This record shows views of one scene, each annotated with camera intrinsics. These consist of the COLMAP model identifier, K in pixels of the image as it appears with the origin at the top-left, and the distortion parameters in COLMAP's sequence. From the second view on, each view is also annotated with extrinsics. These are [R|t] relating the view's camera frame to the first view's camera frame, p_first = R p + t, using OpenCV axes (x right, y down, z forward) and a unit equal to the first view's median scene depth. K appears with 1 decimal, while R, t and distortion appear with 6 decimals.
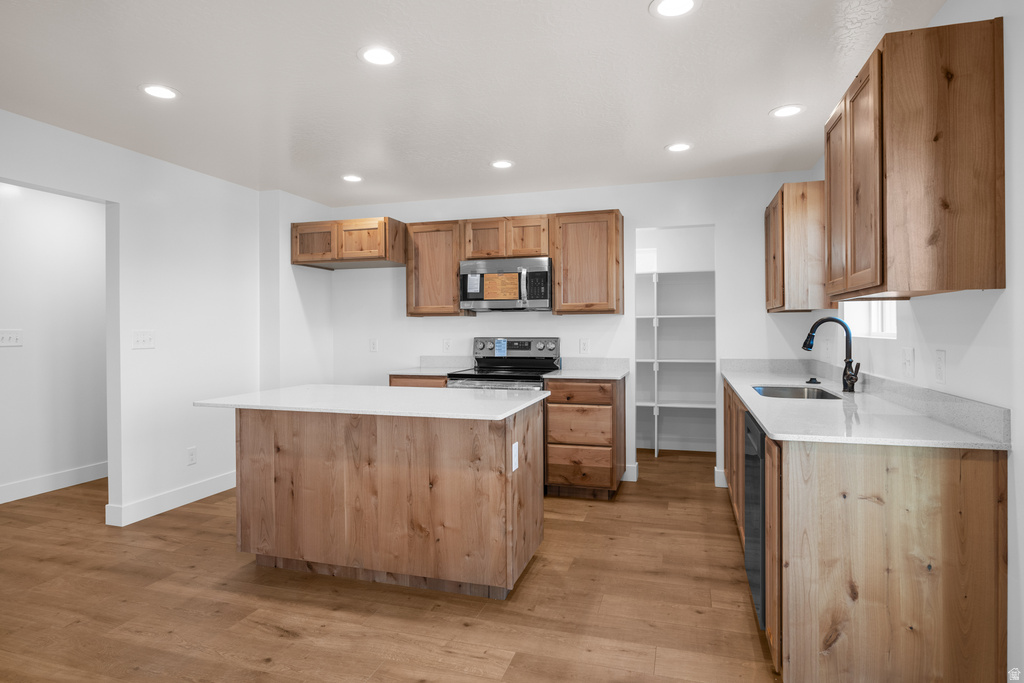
lens RADIAL K [[568.6, 0, 512.0], [0, 568.6, 341.5], [0, 0, 1]] dist [-0.005667, -0.002002]
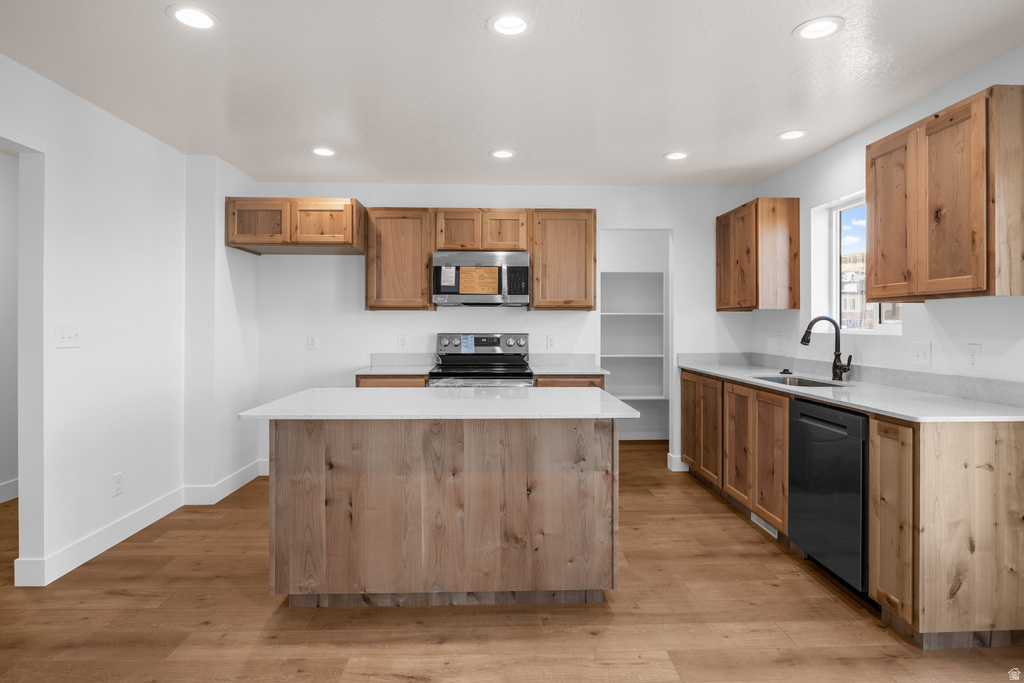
lens RADIAL K [[568.2, 0, 514.7], [0, 568.2, 335.9], [0, 0, 1]] dist [-0.006245, -0.001677]
pose [[0.944565, -0.000177, 0.328324, -0.422396], [0.001265, 0.999994, -0.003102, 0.000147], [-0.328321, 0.003346, 0.944560, 0.113133]]
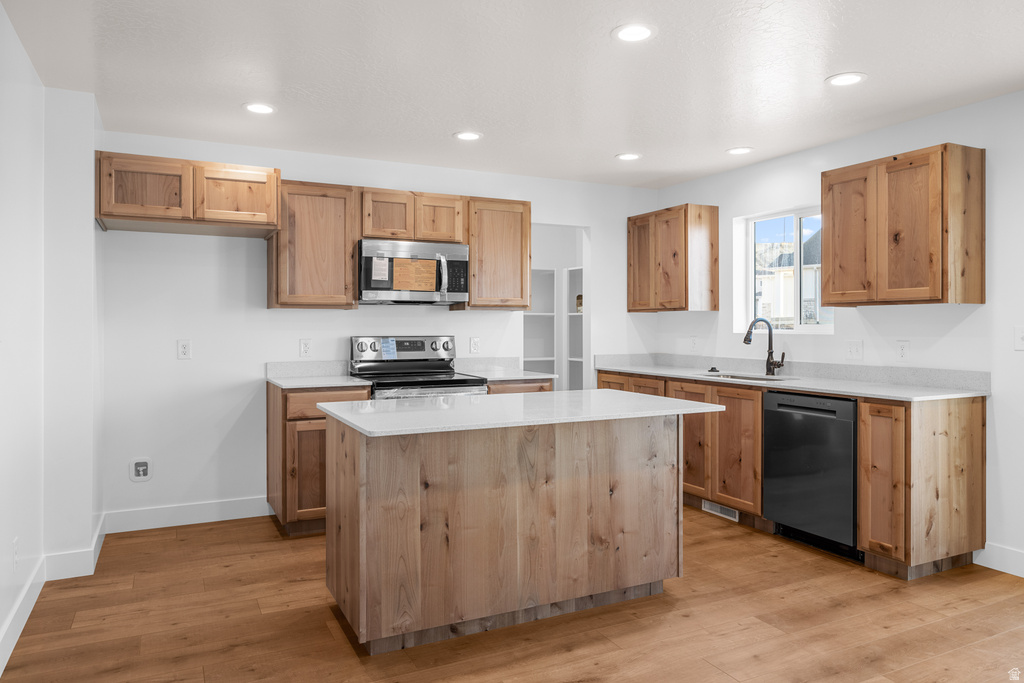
lens RADIAL K [[692.1, 0, 513.6], [0, 692.1, 344.2], [0, 0, 1]] dist [-0.003645, 0.000998]
pose [[0.724241, -0.013766, 0.689409, -0.936662], [0.012263, 0.999900, 0.007084, -0.000898], [-0.689438, 0.003323, 0.724337, 0.254159]]
